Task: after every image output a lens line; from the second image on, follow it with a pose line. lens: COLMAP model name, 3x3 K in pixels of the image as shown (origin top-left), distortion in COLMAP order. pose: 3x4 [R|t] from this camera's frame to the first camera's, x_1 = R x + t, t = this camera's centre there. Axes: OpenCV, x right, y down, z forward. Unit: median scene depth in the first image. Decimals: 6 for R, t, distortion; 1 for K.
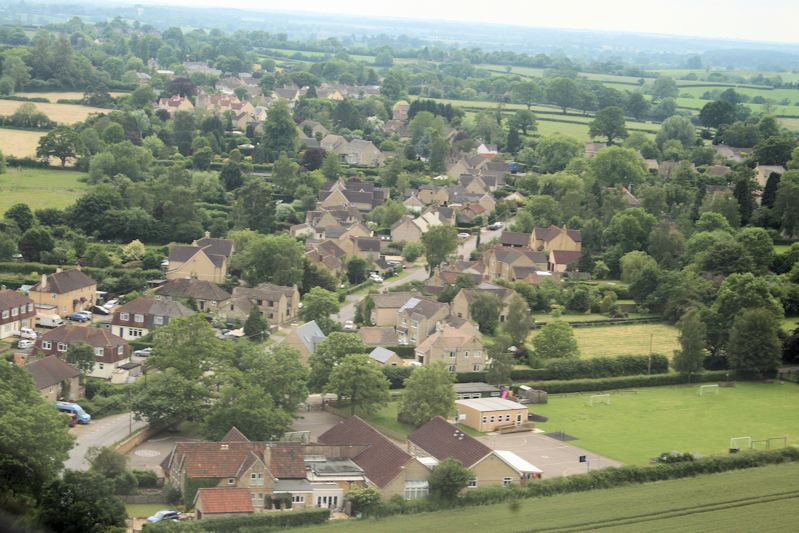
lens RADIAL K [[2069.8, 0, 401.0], [0, 2069.8, 262.6], [0, 0, 1]] dist [0.145641, 0.000000]
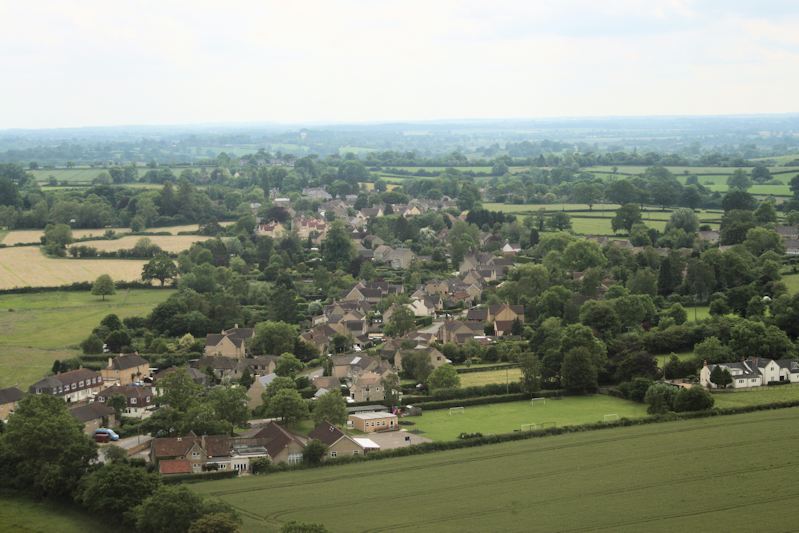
lens RADIAL K [[2069.8, 0, 398.8], [0, 2069.8, 268.4], [0, 0, 1]] dist [0.145641, 0.000000]
pose [[0.993348, -0.071728, -0.090083, 0.143324], [0.067352, 0.996439, -0.050719, 0.025903], [0.093401, 0.044315, 0.994642, -0.385632]]
